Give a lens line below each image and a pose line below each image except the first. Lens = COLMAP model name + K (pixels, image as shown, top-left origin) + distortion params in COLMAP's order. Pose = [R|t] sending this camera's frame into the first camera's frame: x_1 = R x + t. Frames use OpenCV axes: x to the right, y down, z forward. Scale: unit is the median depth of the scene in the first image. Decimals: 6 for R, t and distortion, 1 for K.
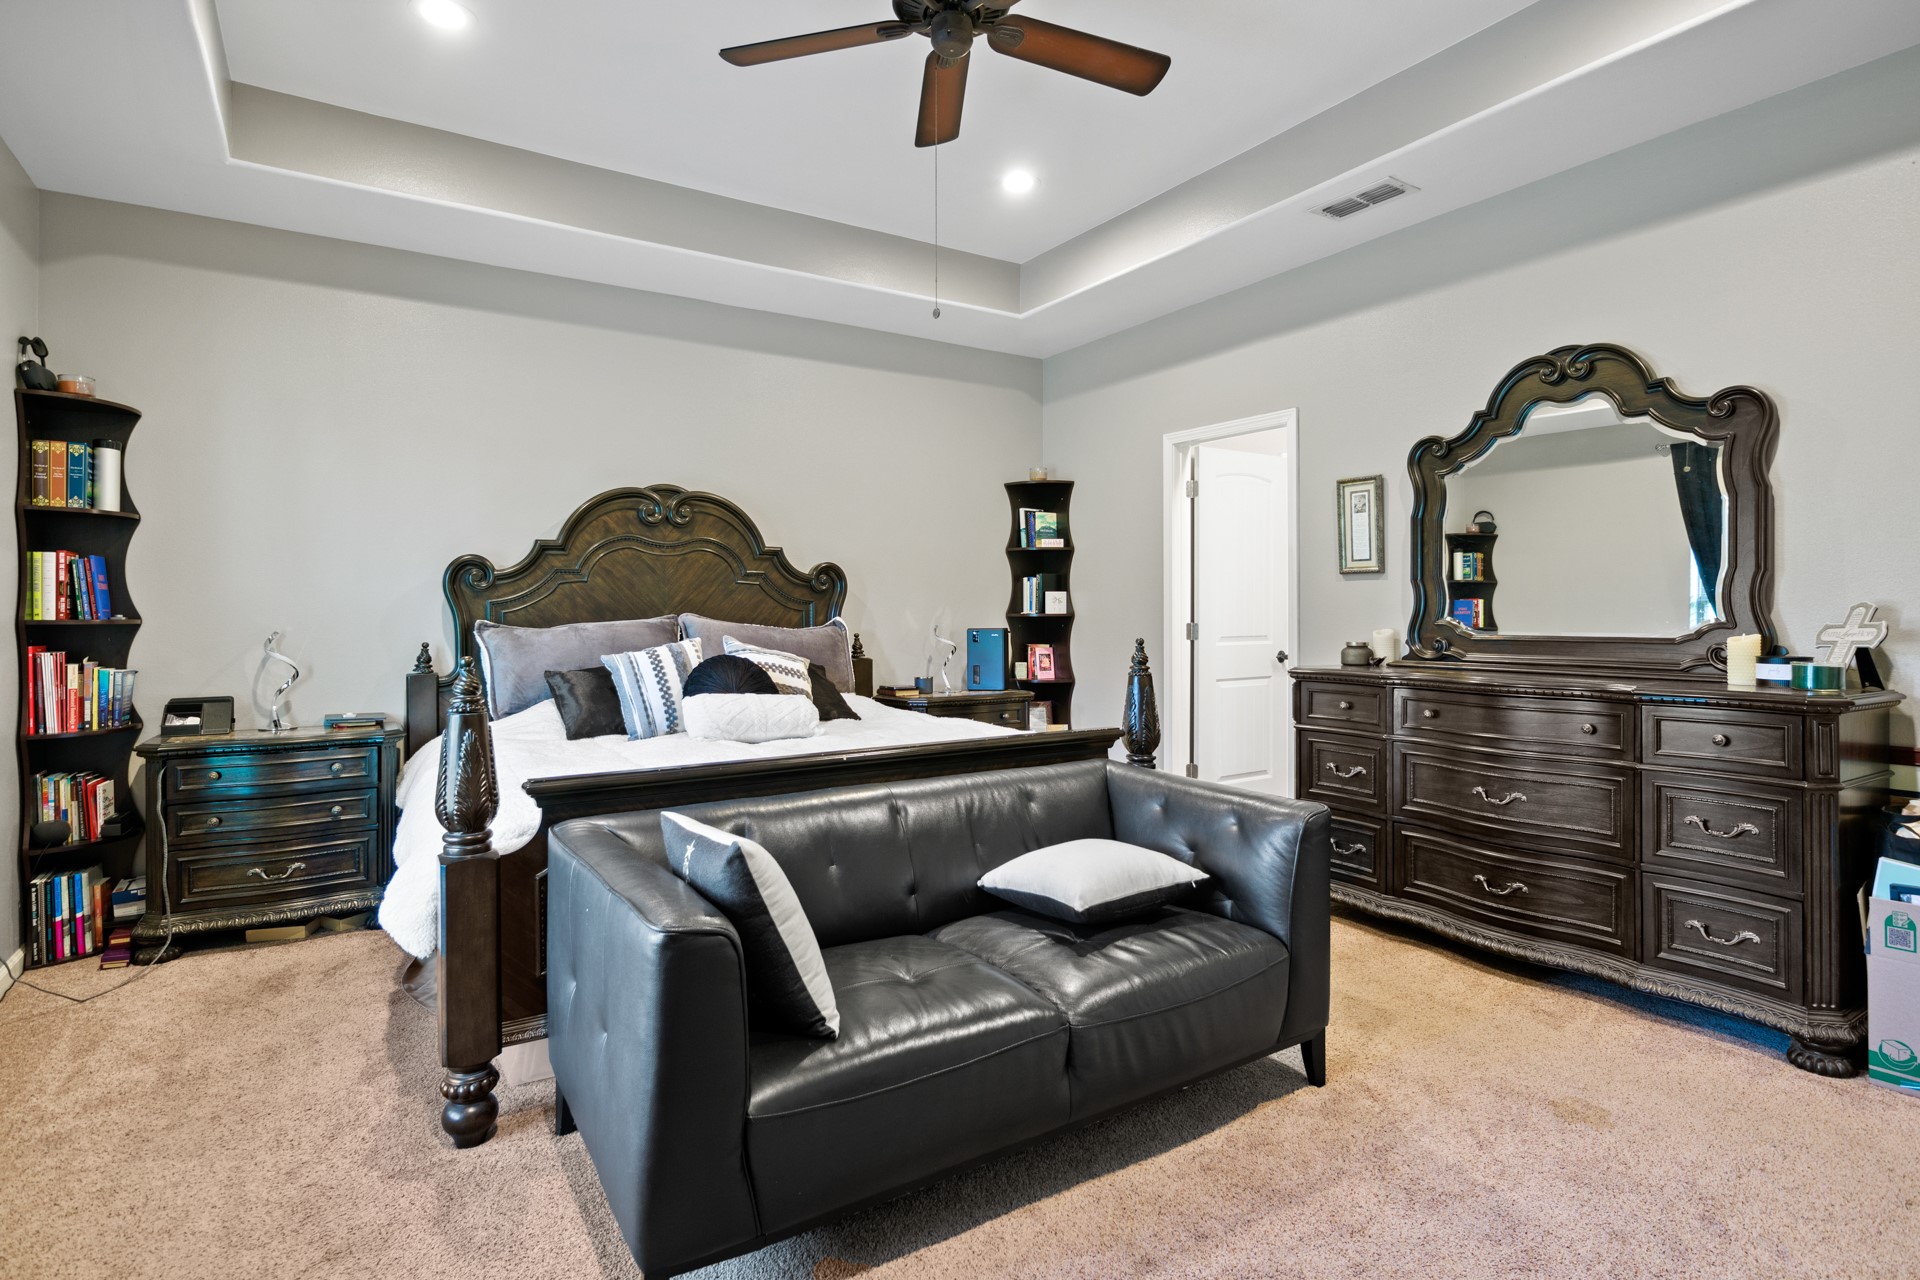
lens RADIAL K [[967.3, 0, 963.6], [0, 967.3, 621.5], [0, 0, 1]] dist [-0.009391, -0.001574]
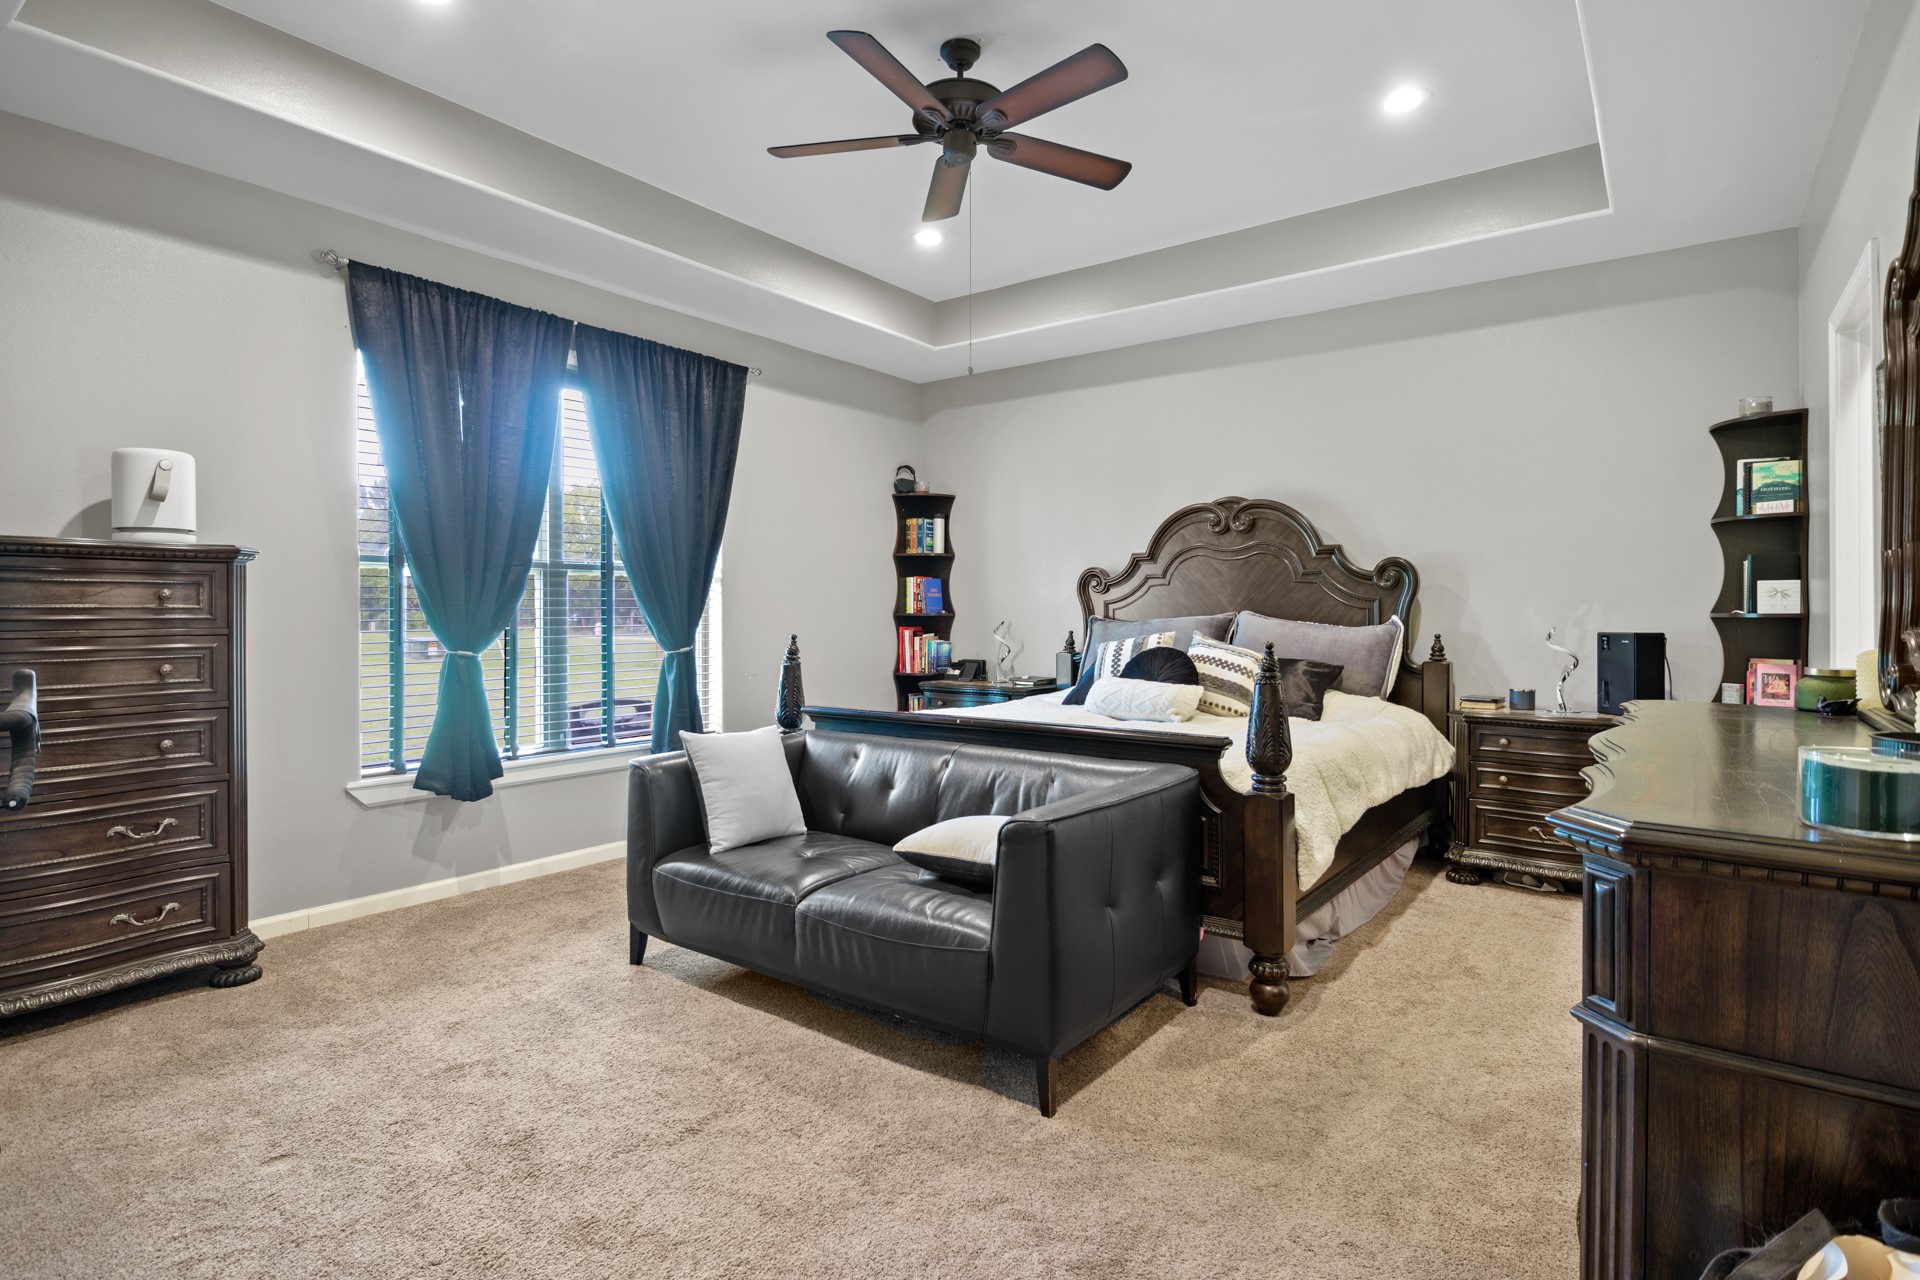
lens RADIAL K [[967.3, 0, 964.9], [0, 967.3, 632.2], [0, 0, 1]] dist [-0.009391, -0.001574]
pose [[0.352284, 0.025412, -0.935548, 0.812990], [-0.007751, 0.999676, 0.024235, -0.010912], [0.935861, -0.001286, 0.352367, 0.395492]]
